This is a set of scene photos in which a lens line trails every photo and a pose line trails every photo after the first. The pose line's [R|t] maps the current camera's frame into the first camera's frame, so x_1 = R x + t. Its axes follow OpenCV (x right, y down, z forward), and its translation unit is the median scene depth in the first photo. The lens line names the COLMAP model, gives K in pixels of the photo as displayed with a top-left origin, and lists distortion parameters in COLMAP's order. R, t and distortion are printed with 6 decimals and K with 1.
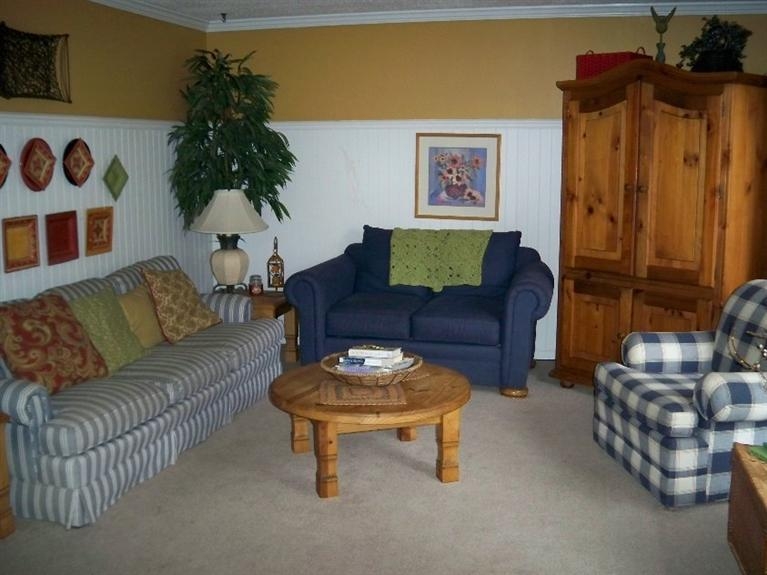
lens RADIAL K [[843.0, 0, 383.5], [0, 843.0, 287.5], [0, 0, 1]] dist [-0.111287, 0.030807]
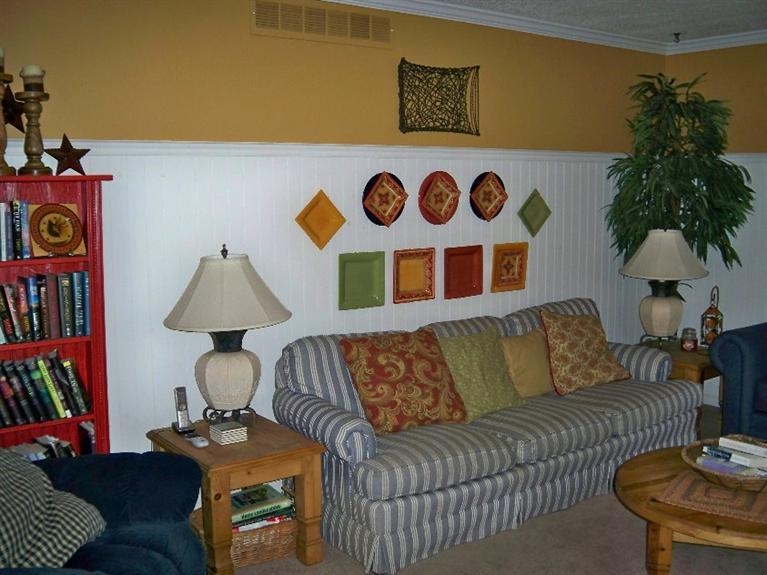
lens RADIAL K [[843.0, 0, 383.5], [0, 843.0, 287.5], [0, 0, 1]] dist [-0.111287, 0.030807]
pose [[0.793580, 0.075385, -0.603778, 0.145201], [-0.096626, 0.995317, -0.002732, -0.030572], [0.600744, 0.060509, 0.797148, 0.149705]]
